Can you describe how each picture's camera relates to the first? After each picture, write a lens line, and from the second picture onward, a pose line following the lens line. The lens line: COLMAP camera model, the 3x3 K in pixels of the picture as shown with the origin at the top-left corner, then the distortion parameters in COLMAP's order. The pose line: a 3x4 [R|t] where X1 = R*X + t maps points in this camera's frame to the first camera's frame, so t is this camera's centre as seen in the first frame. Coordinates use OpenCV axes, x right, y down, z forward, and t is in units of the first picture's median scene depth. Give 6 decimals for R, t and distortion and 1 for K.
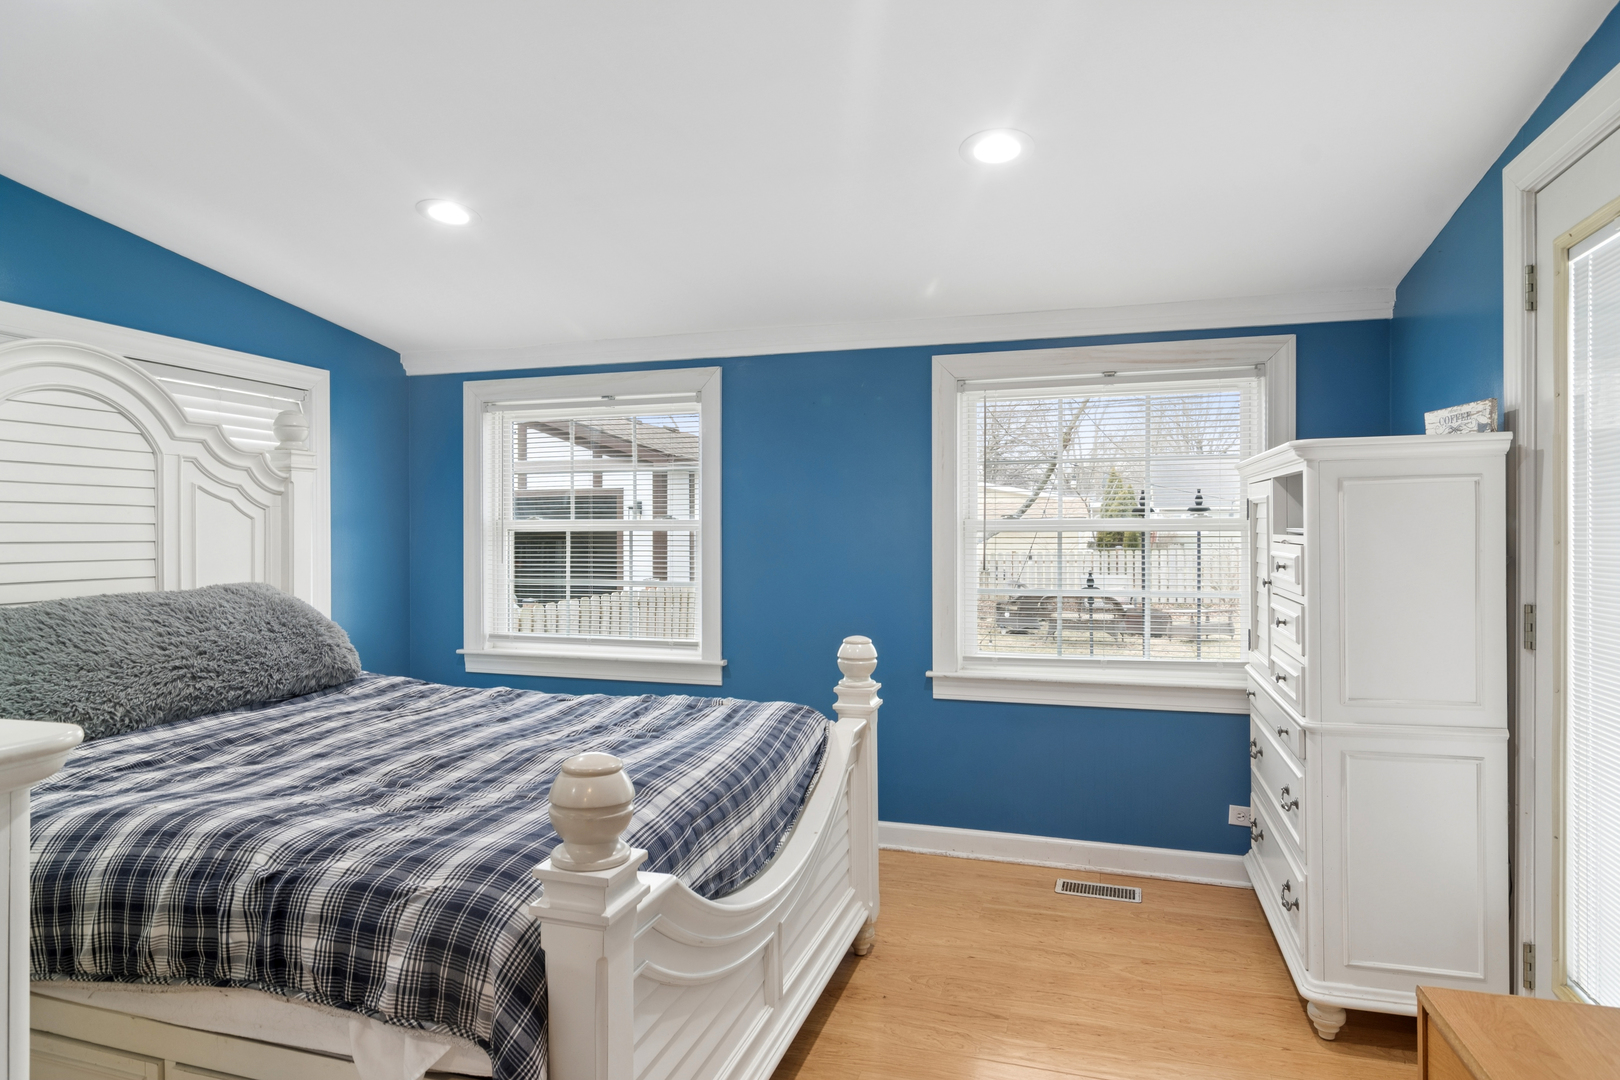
lens RADIAL K [[944.4, 0, 799.5], [0, 944.4, 536.3], [0, 0, 1]] dist [-0.002054, -0.000142]
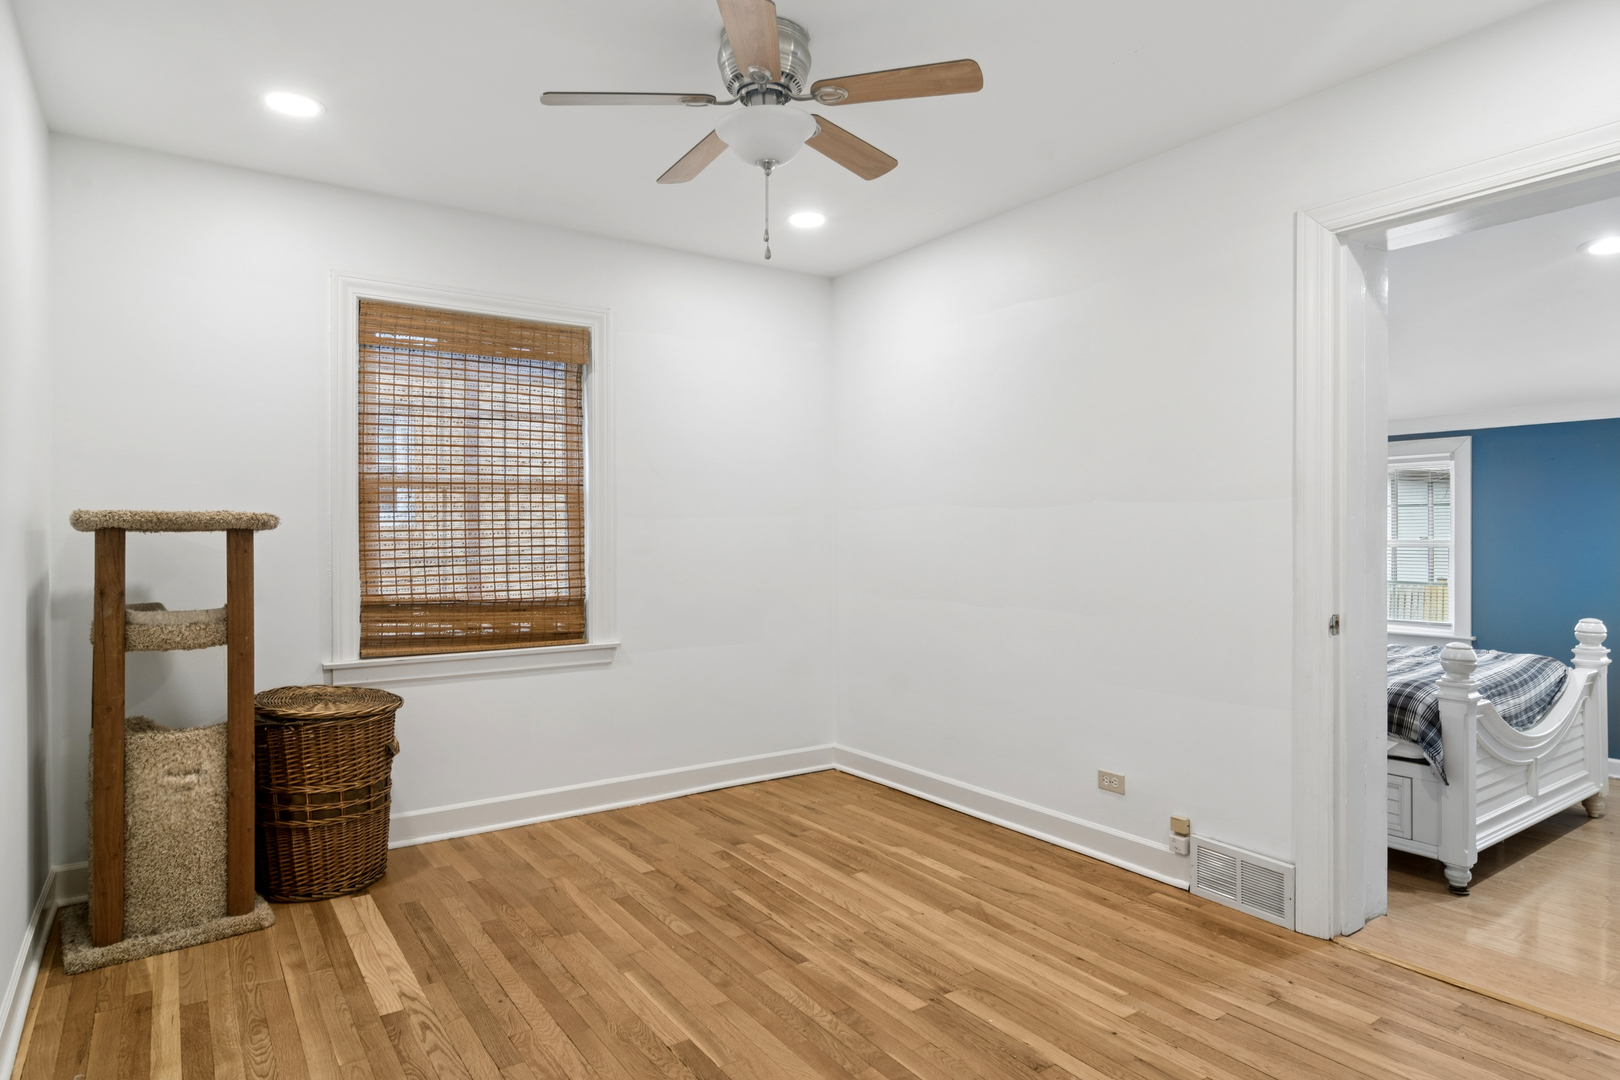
lens RADIAL K [[944.4, 0, 799.5], [0, 944.4, 536.3], [0, 0, 1]] dist [-0.002054, -0.000142]
pose [[0.798295, -0.001869, -0.602263, -0.056547], [0.003488, 0.999993, 0.001520, -0.049209], [0.602256, -0.003315, 0.798296, -1.324782]]
